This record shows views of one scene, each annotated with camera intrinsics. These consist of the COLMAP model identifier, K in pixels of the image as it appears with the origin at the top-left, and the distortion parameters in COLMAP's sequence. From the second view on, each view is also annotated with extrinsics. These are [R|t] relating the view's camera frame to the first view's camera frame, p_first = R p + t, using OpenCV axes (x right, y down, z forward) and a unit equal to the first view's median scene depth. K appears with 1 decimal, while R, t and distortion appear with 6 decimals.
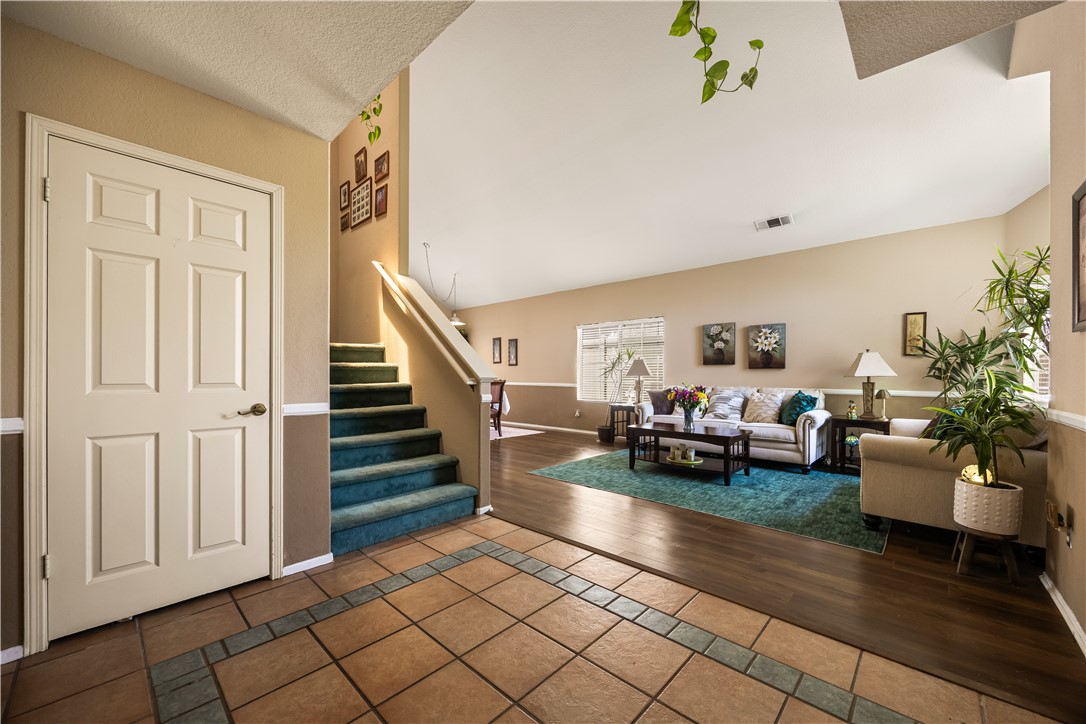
lens RADIAL K [[416.9, 0, 542.2], [0, 416.9, 372.9], [0, 0, 1]] dist [0.001645, -0.000384]
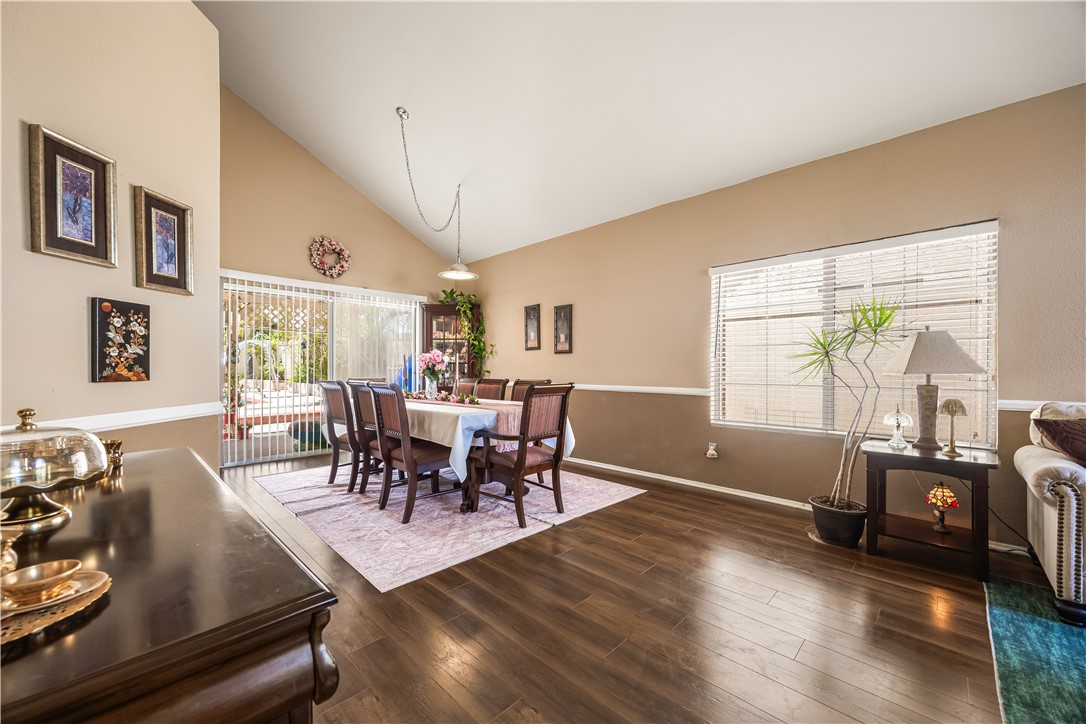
lens RADIAL K [[416.9, 0, 548.0], [0, 416.9, 368.8], [0, 0, 1]] dist [0.001645, -0.000384]
pose [[0.999864, -0.000615, -0.016476, -0.084498], [0.000712, 0.999982, 0.005884, -0.000054], [0.016472, -0.005895, 0.999847, 0.457397]]
